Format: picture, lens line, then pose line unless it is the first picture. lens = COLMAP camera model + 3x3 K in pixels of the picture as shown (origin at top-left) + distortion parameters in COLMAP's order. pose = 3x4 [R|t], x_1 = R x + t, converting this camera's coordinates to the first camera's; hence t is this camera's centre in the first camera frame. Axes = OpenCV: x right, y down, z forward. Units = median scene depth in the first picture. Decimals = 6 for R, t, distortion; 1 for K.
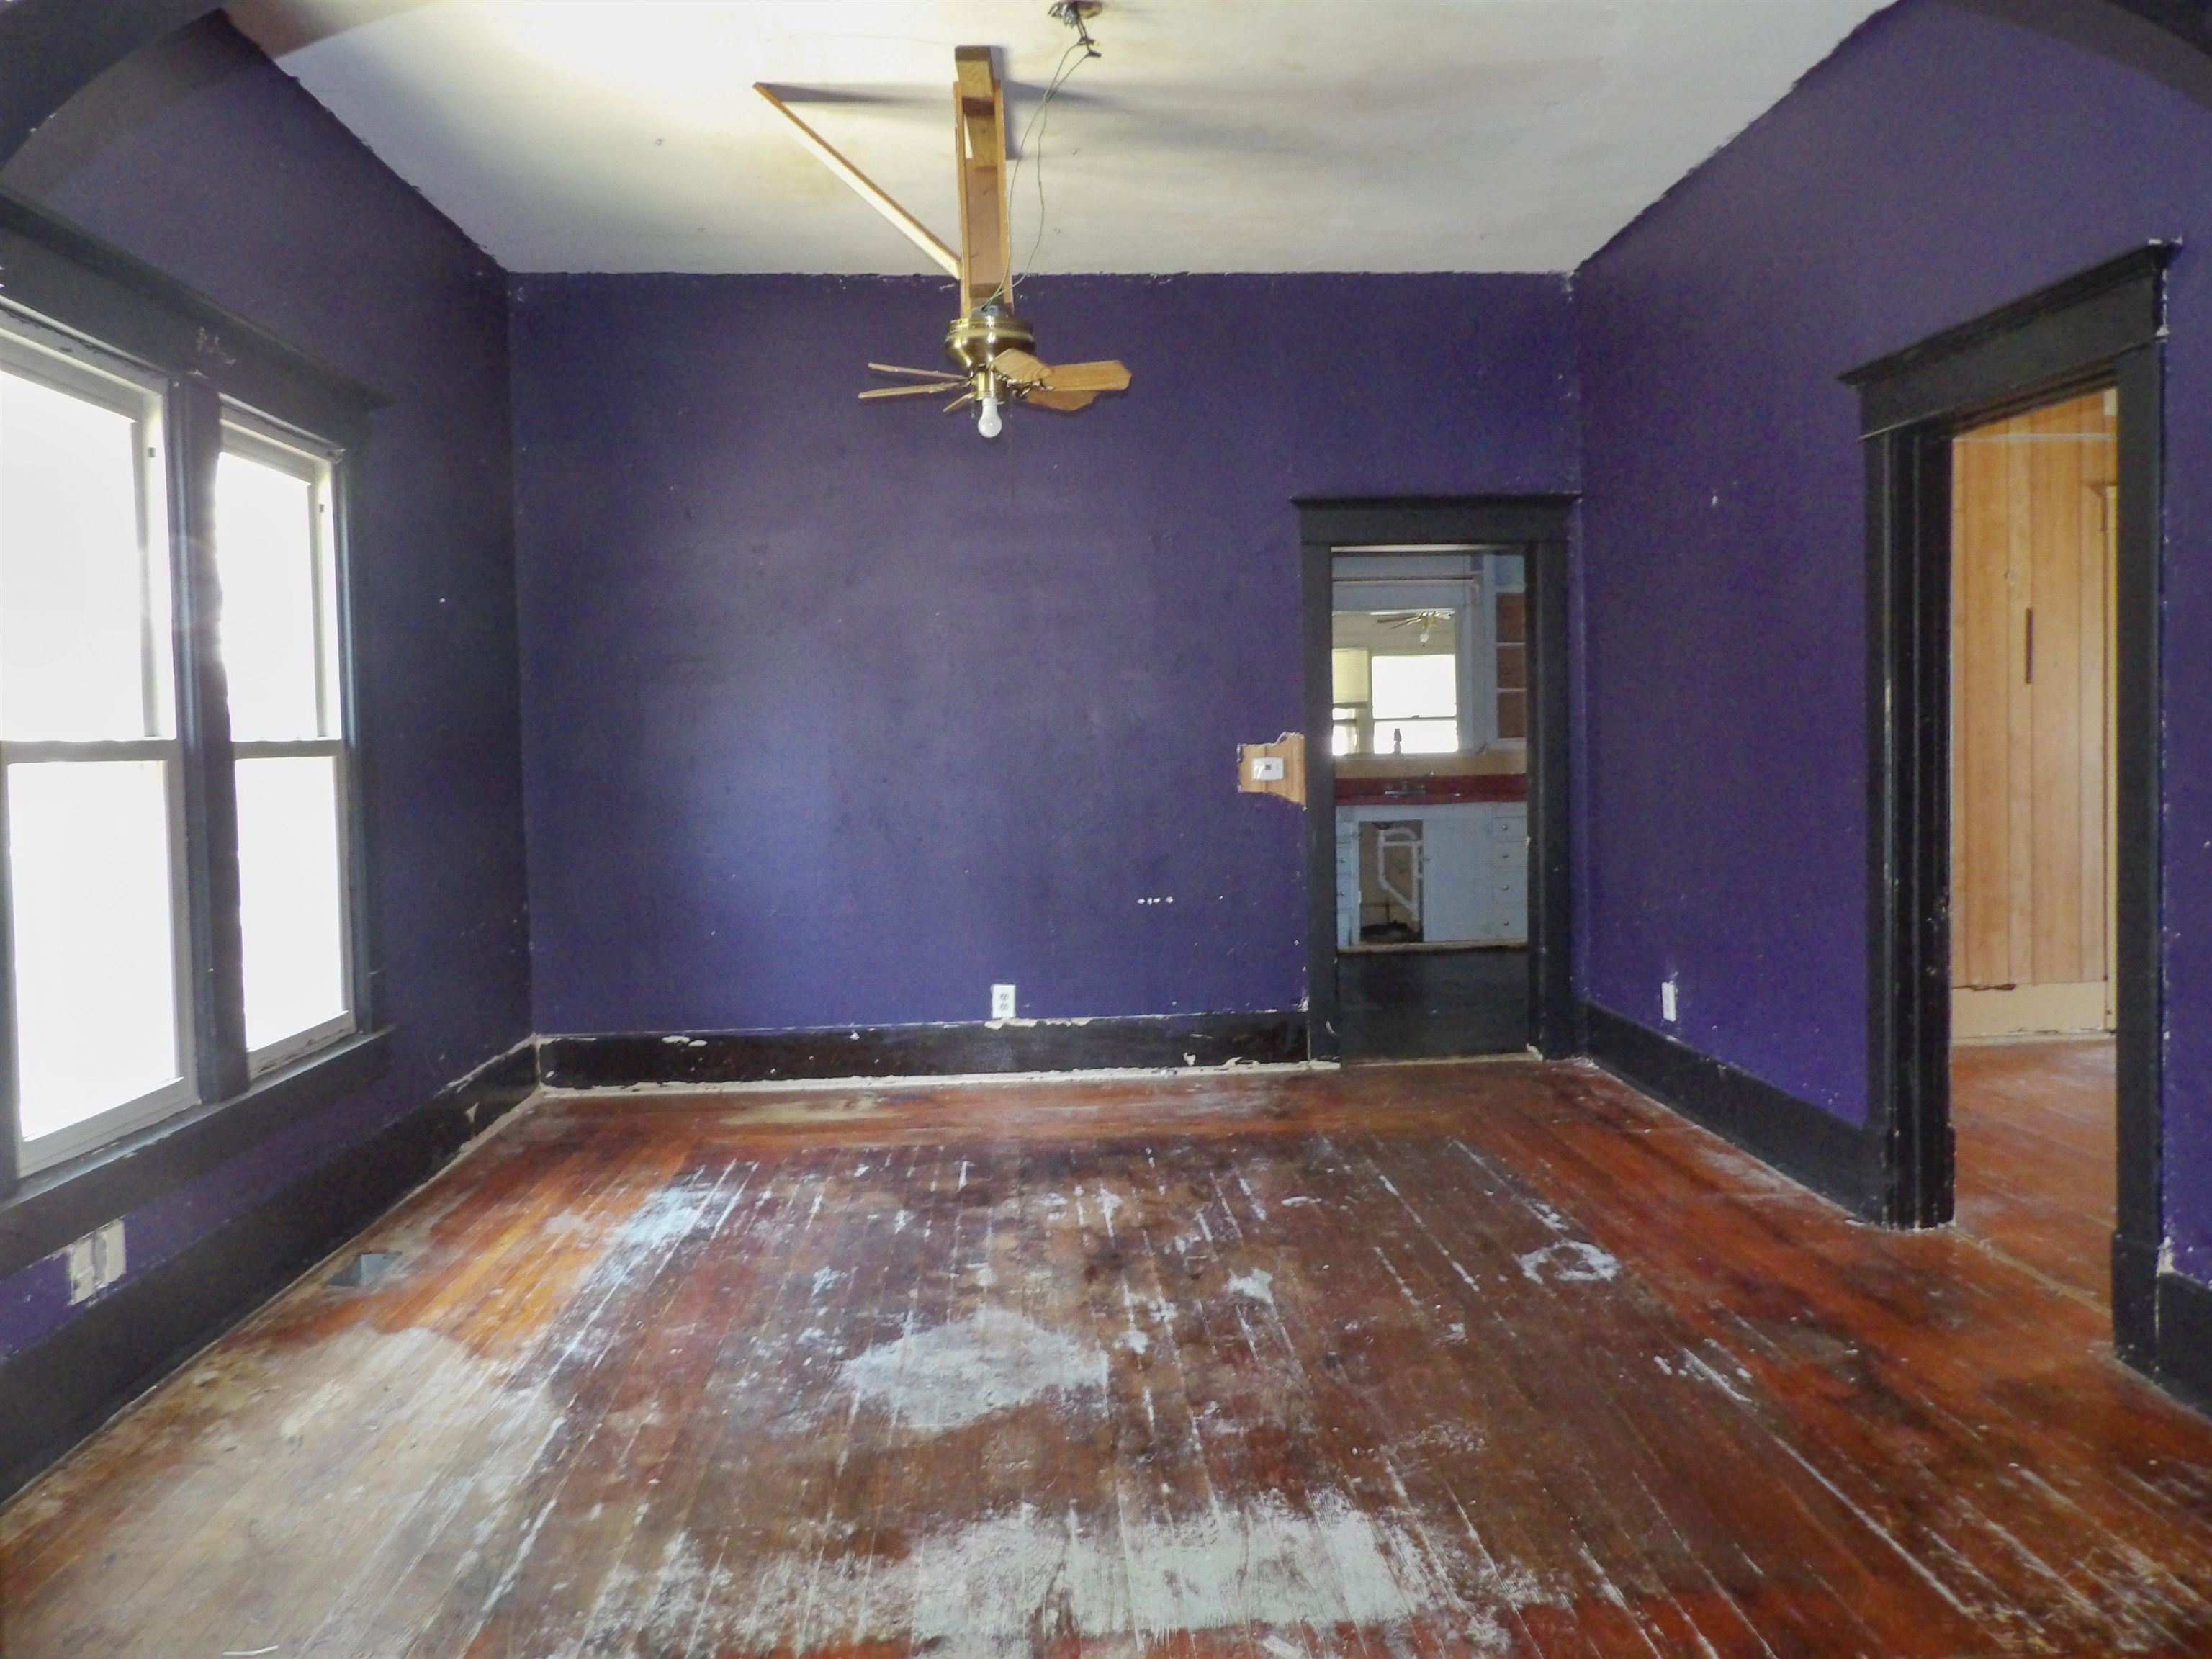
lens RADIAL K [[1566.8, 0, 1102.6], [0, 1566.8, 820.6], [0, 0, 1]] dist [-0.043655, 0.044079]
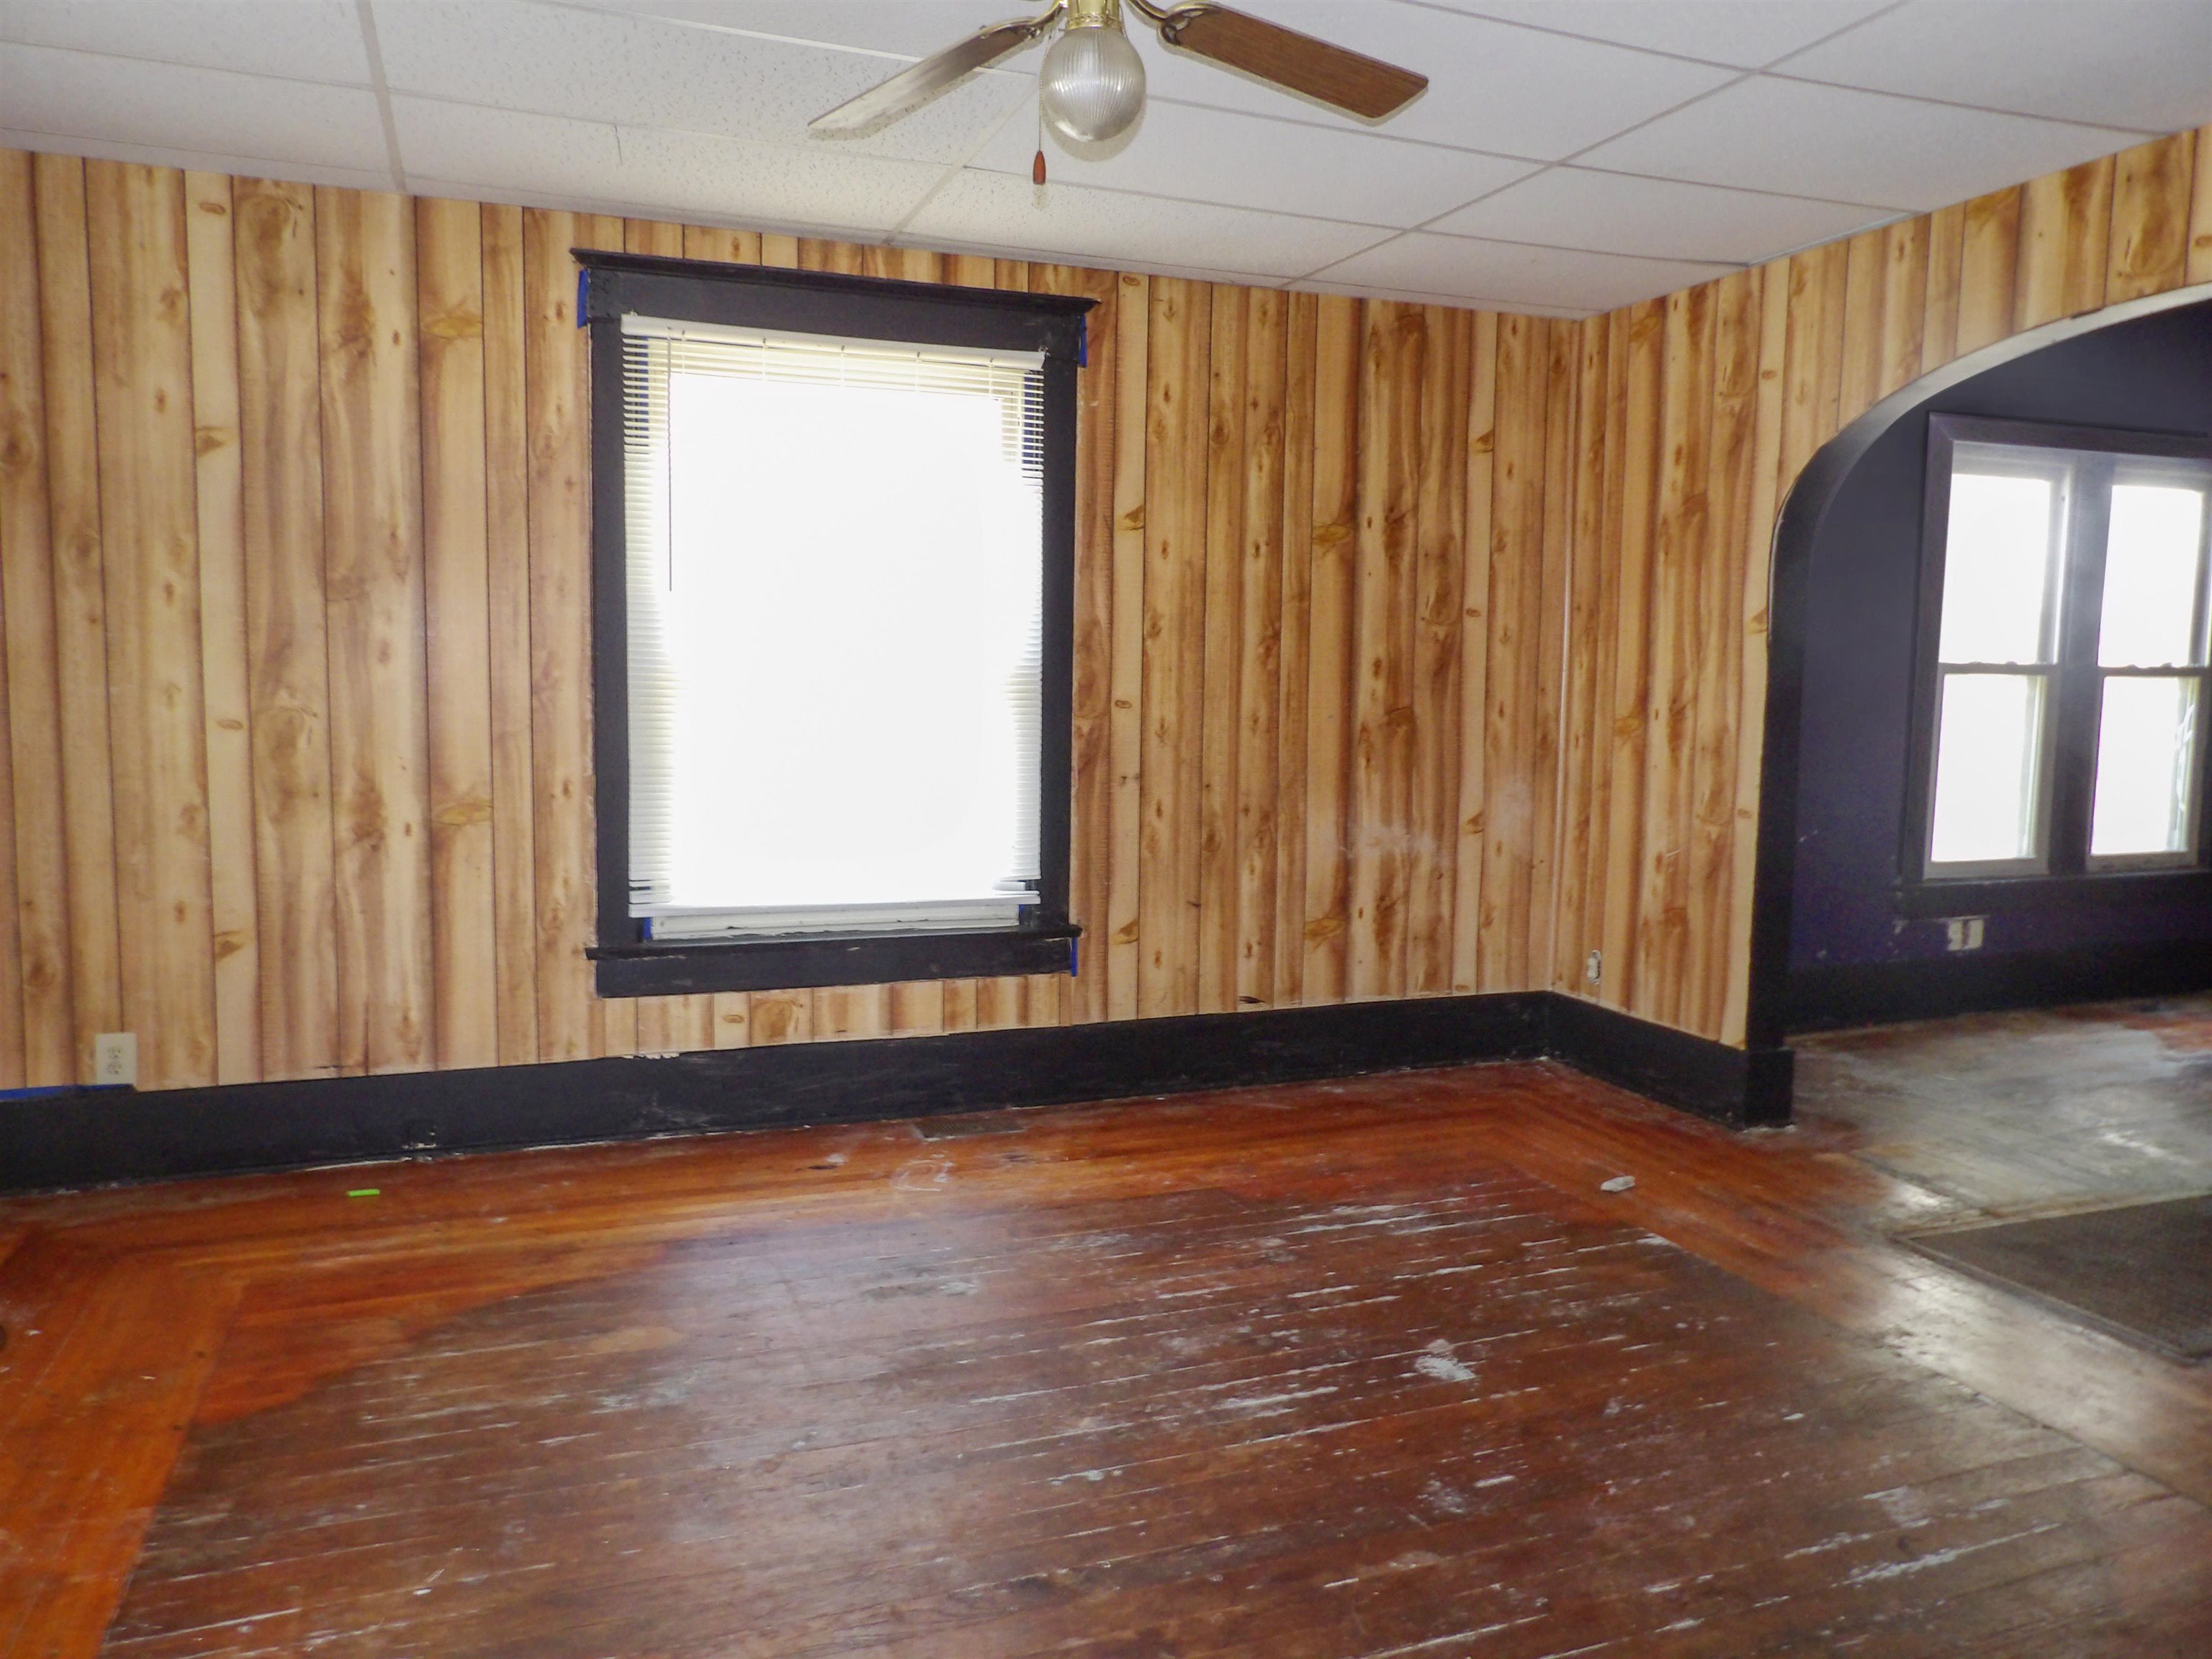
lens RADIAL K [[1566.8, 0, 1106.3], [0, 1566.8, 825.8], [0, 0, 1]] dist [-0.043655, 0.044079]
pose [[0.297031, 0.119125, -0.947408, 0.652642], [-0.065912, 0.992379, 0.104115, 0.014832], [0.952590, 0.031520, 0.302619, -0.467932]]
